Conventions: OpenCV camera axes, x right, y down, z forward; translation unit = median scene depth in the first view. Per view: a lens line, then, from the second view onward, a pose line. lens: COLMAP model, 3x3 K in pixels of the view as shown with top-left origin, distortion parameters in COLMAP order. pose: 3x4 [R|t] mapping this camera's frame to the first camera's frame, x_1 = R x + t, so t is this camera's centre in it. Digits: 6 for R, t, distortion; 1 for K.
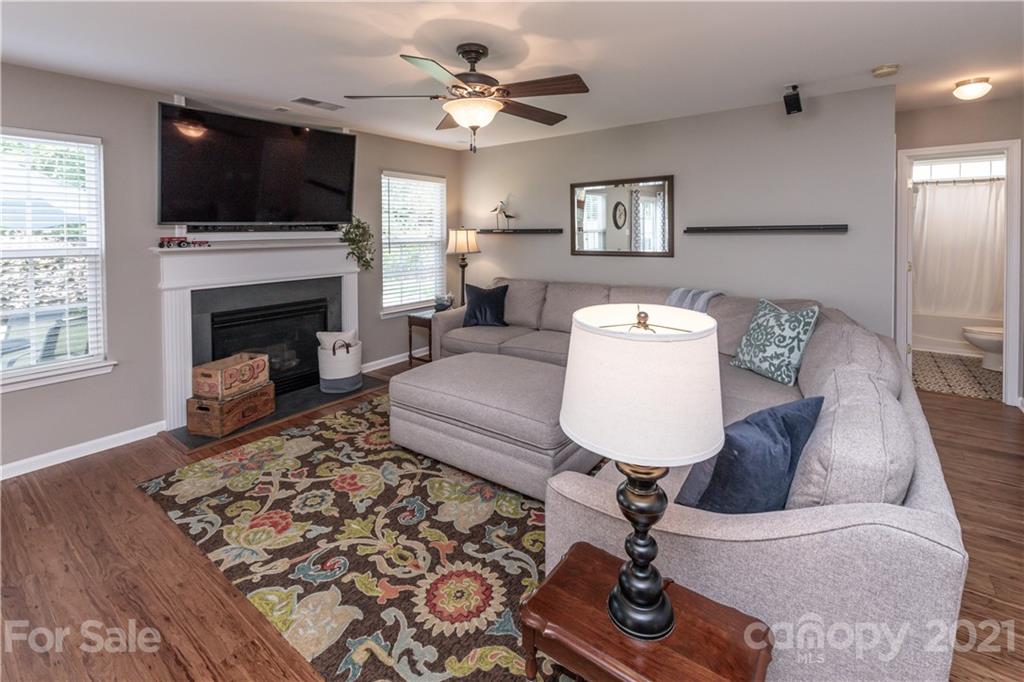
lens RADIAL K [[446.2, 0, 540.5], [0, 446.2, 242.3], [0, 0, 1]] dist [0.000912, -0.000051]
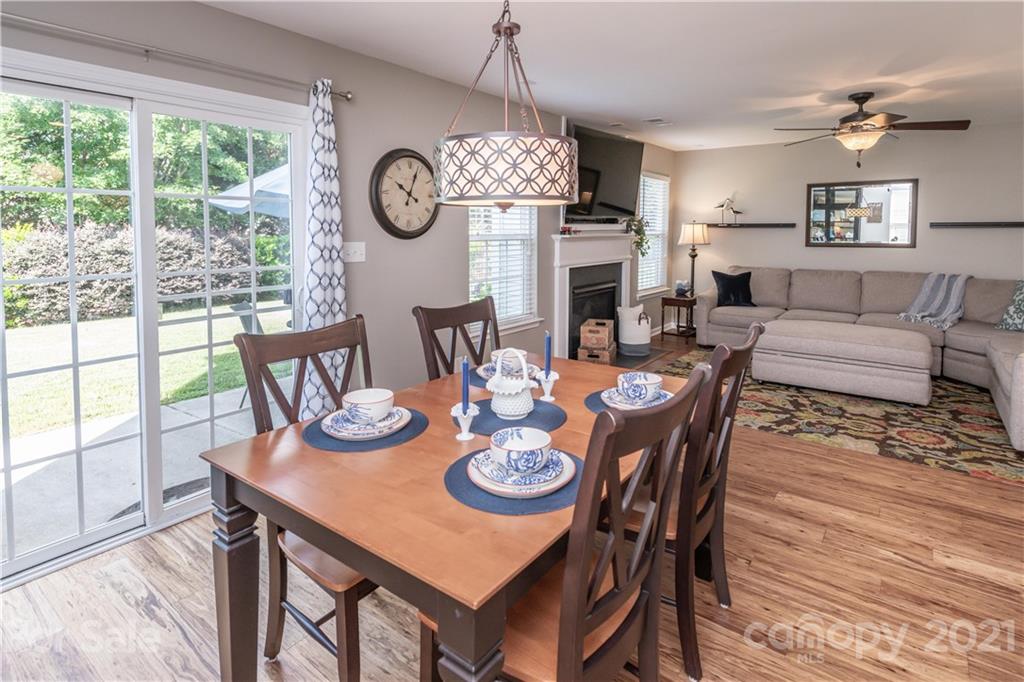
lens RADIAL K [[525.5, 0, 528.0], [0, 525.5, 255.9], [0, 0, 1]] dist [0.002522, 0.000203]
pose [[0.999395, 0.009900, -0.033352, -0.686176], [-0.008992, 0.999588, 0.027259, 0.025473], [0.033608, -0.026942, 0.999072, -0.429106]]
